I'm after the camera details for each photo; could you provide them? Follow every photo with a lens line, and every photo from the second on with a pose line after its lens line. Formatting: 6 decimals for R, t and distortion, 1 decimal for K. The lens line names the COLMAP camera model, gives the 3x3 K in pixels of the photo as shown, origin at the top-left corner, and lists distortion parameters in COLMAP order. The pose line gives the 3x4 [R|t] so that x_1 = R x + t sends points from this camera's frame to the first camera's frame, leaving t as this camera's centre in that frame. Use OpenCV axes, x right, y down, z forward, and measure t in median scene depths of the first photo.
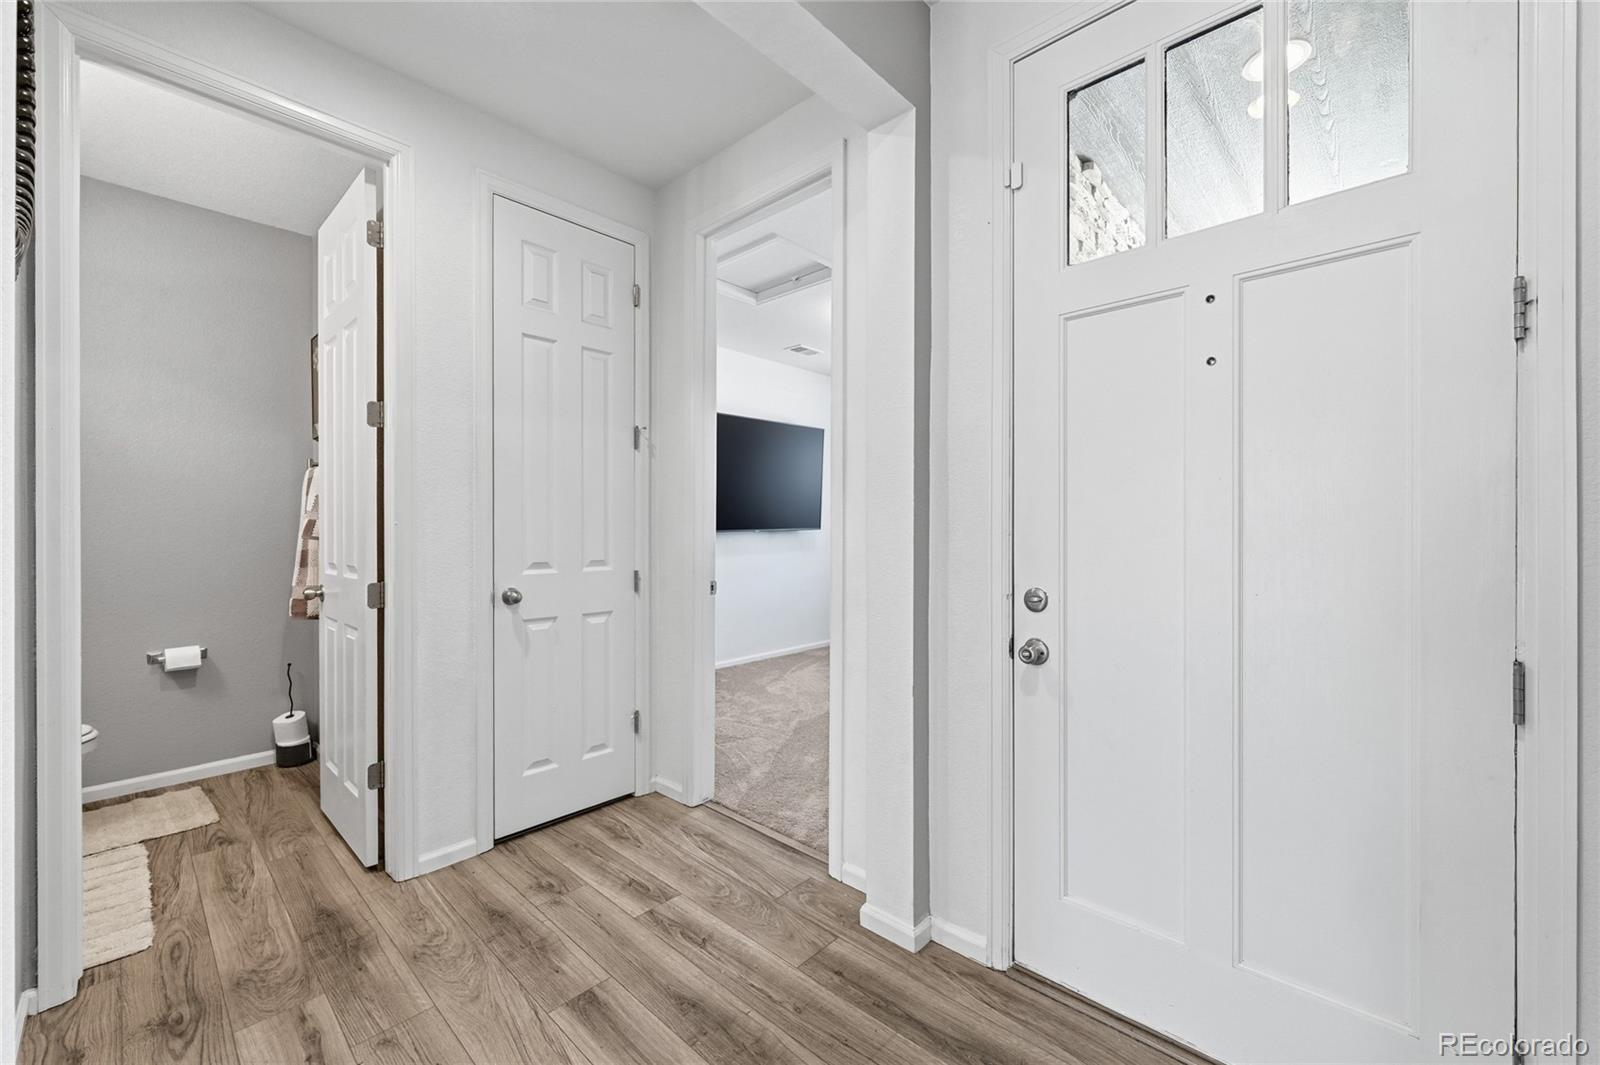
lens RADIAL K [[635.7, 0, 807.5], [0, 635.7, 532.3], [0, 0, 1]] dist [-0.000274, -0.000619]
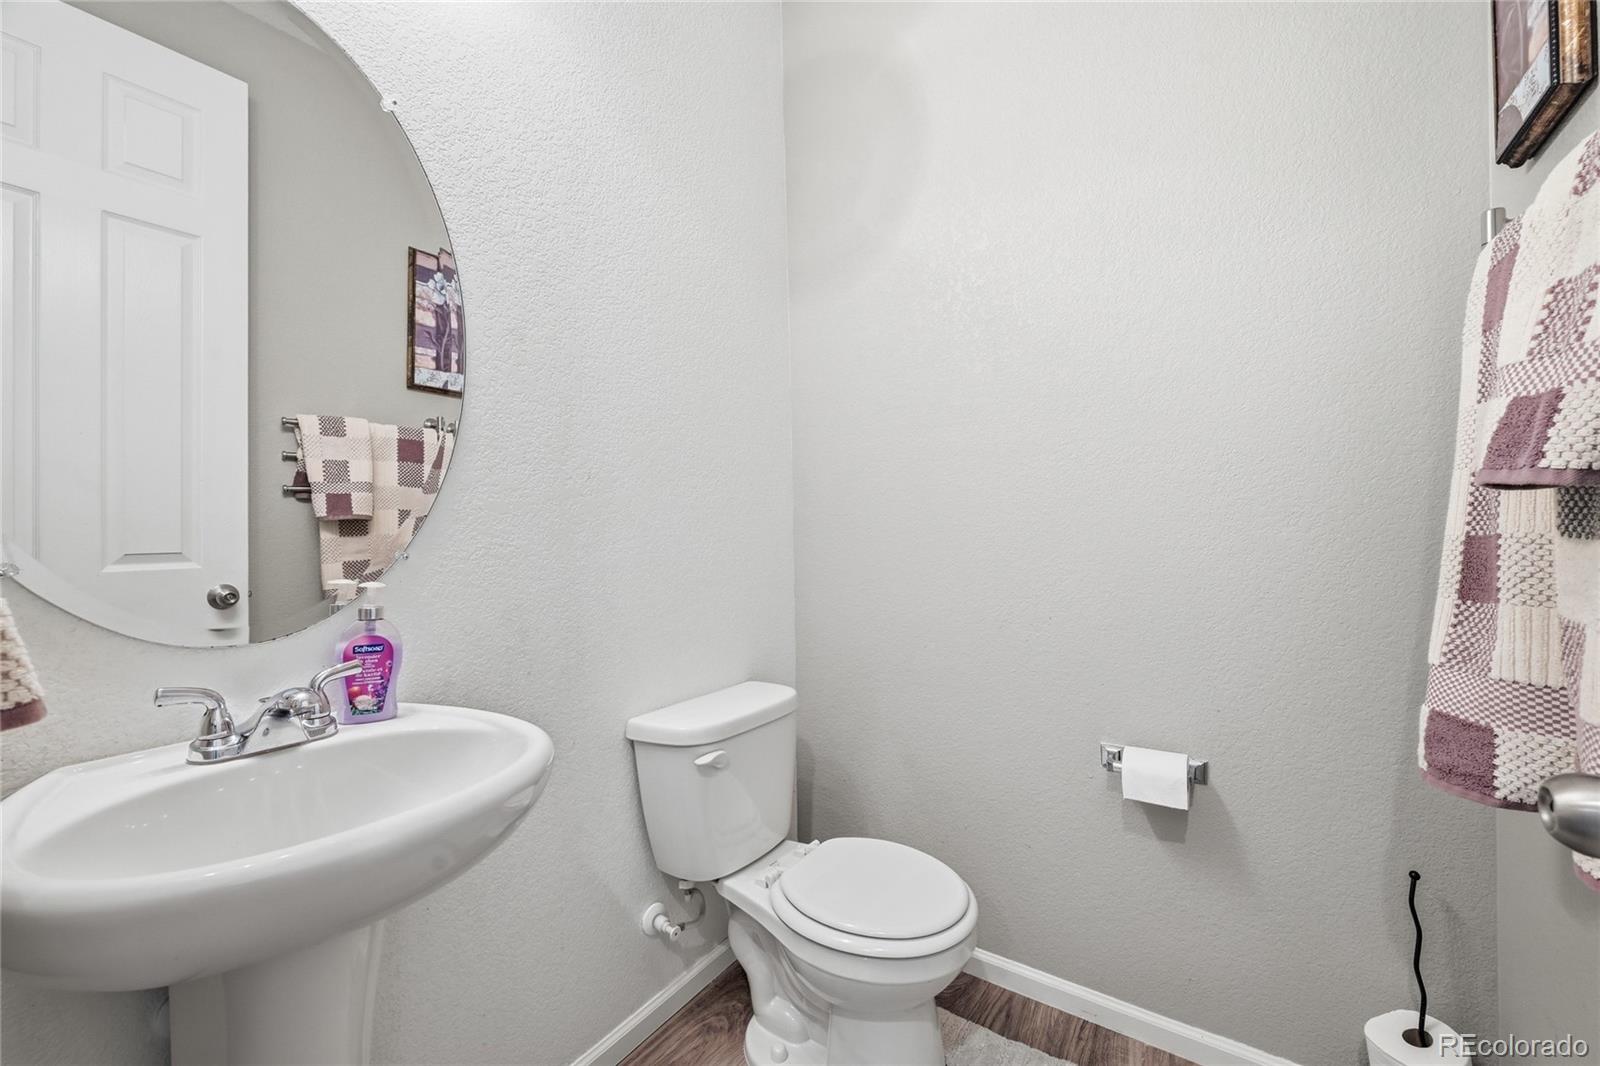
lens RADIAL K [[635.7, 0, 796.9], [0, 635.7, 530.1], [0, 0, 1]] dist [-0.000274, -0.000619]
pose [[0.132837, -0.004327, -0.991128, -0.555640], [-0.001170, 0.999989, -0.004523, 0.026573], [0.991137, 0.001760, 0.132831, 0.669054]]
